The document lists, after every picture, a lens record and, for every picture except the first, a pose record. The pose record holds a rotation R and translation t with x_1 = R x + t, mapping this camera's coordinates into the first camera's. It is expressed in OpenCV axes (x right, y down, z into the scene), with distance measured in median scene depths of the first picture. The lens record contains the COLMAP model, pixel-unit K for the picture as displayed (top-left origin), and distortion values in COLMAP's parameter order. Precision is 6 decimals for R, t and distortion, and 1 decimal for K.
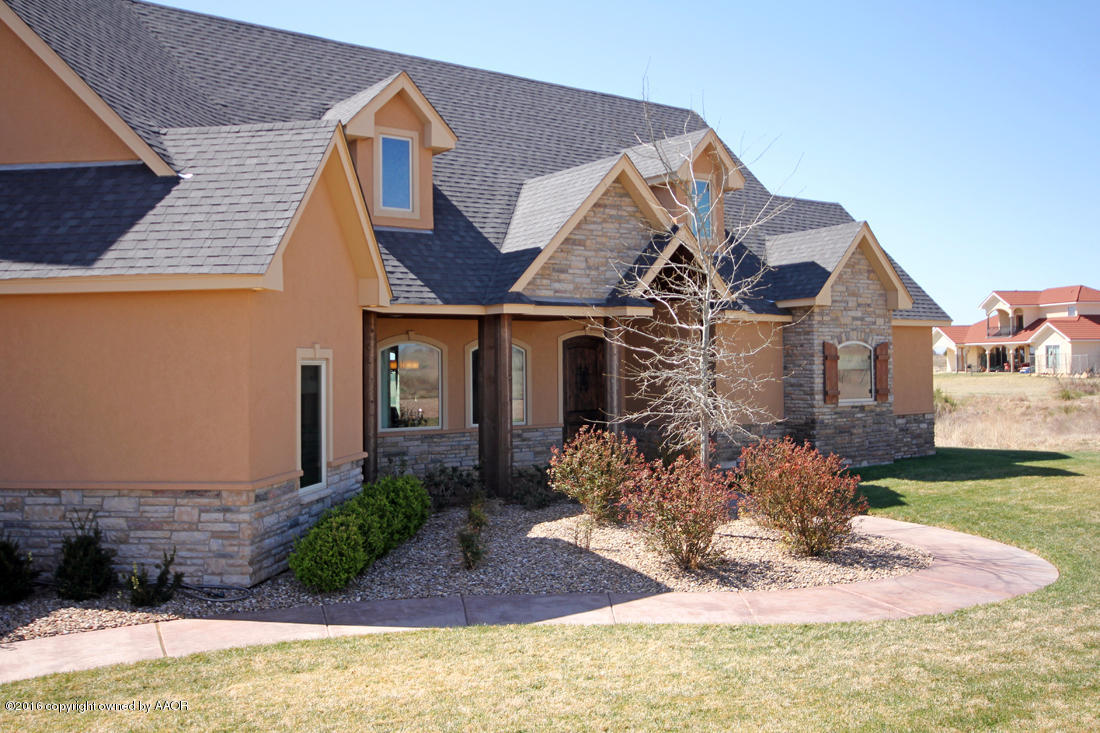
lens RADIAL K [[972.3, 0, 547.3], [0, 972.3, 344.2], [0, 0, 1]] dist [0.016689, 0.013541]
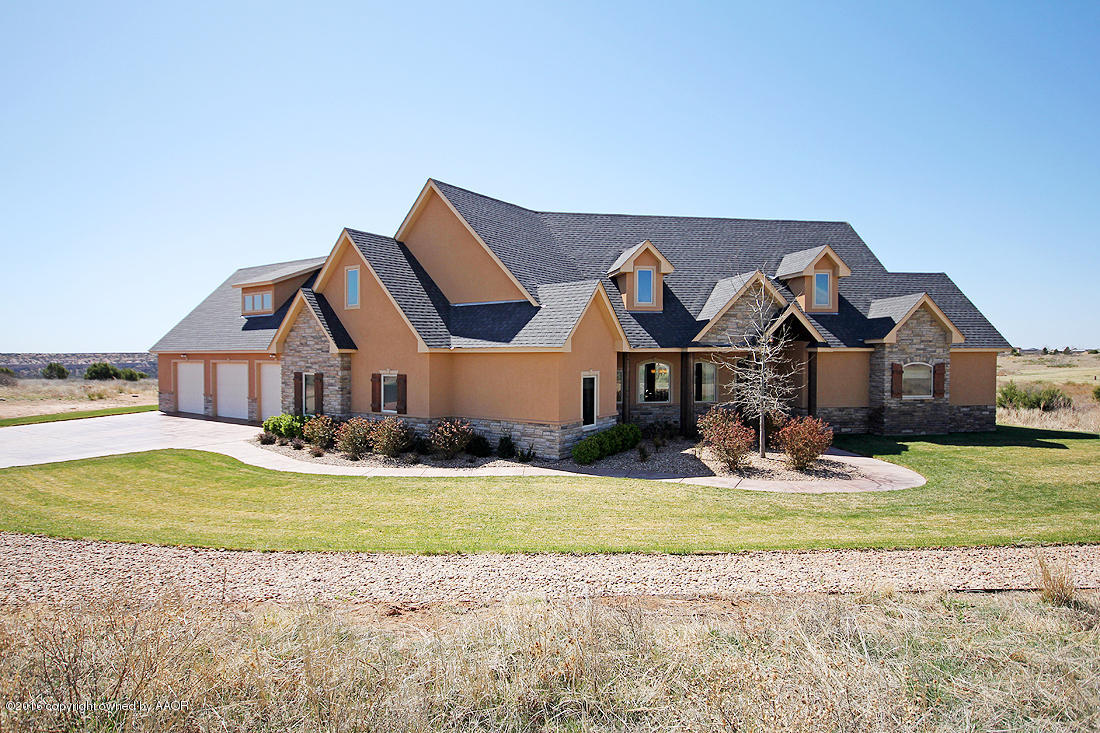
lens RADIAL K [[621.5, 0, 550.0], [0, 621.5, 366.5], [0, 0, 1]] dist [0.021424, 0.000467]
pose [[0.897731, 0.018883, -0.440139, 0.275719], [0.001244, 0.998968, 0.045395, -0.059290], [0.440542, -0.041300, 0.896781, -0.361237]]
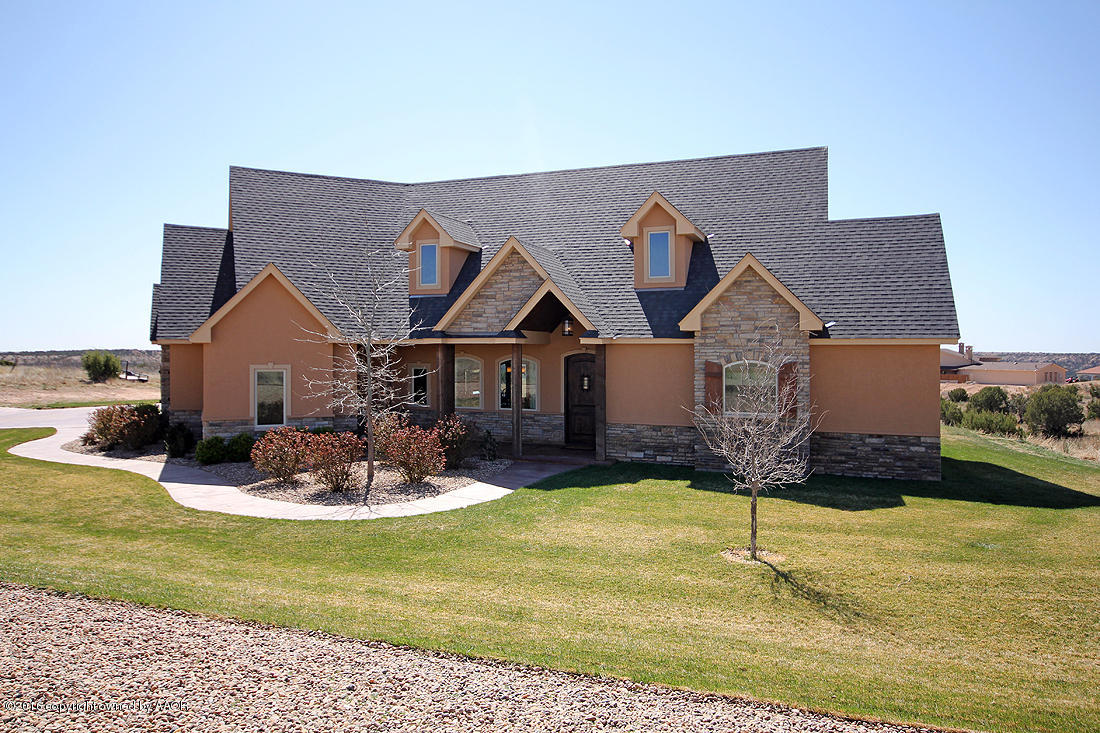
lens RADIAL K [[768.1, 0, 550.0], [0, 768.1, 366.5], [0, 0, 1]] dist [0.039465, 0.003038]
pose [[0.543411, 0.026301, -0.839055, 1.172355], [0.005407, 0.999379, 0.034828, -0.035555], [0.839450, -0.023463, 0.542931, 0.414376]]
